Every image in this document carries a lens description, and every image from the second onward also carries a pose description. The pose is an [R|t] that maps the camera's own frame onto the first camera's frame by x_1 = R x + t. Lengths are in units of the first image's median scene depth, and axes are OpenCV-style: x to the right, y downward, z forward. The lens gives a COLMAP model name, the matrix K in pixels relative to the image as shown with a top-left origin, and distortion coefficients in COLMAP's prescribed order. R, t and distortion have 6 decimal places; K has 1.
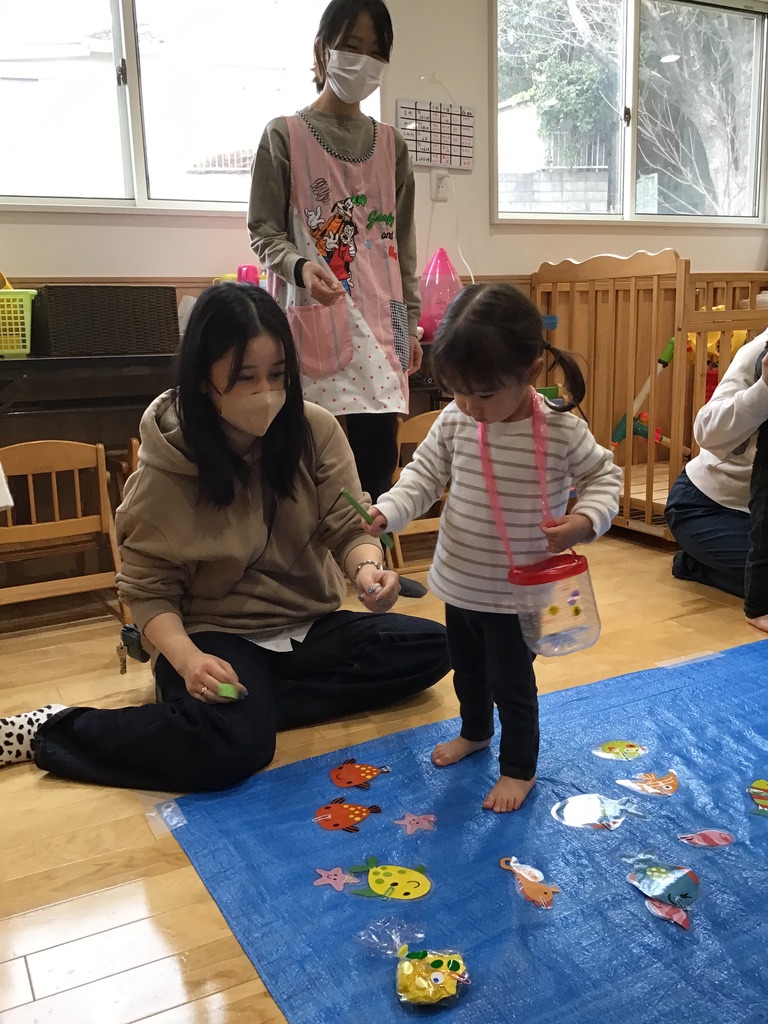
lens RADIAL K [[921.7, 0, 384.0], [0, 921.7, 512.0], [0, 0, 1]] dist [0.003604, 0.003775]
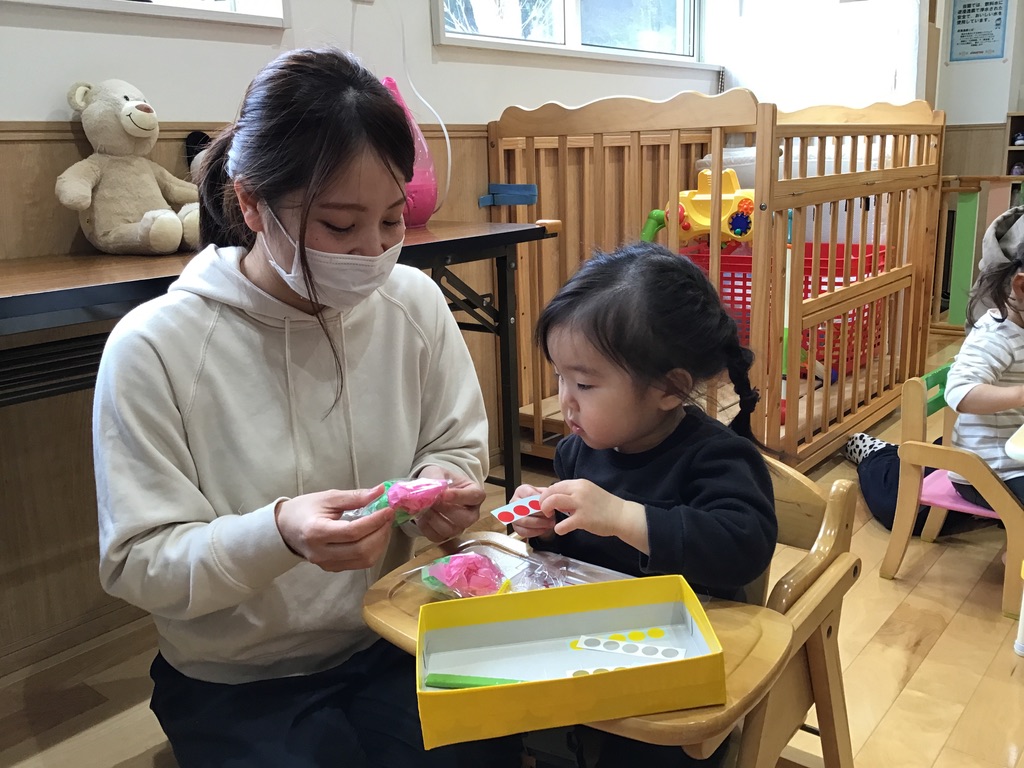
lens RADIAL K [[921.7, 0, 512.0], [0, 921.7, 384.0], [0, 0, 1]] dist [0.003604, 0.003775]
pose [[0.913387, -0.108450, 0.392380, -0.113164], [0.096503, 0.994070, 0.050111, -0.104890], [-0.395488, -0.007905, 0.918437, 0.389198]]
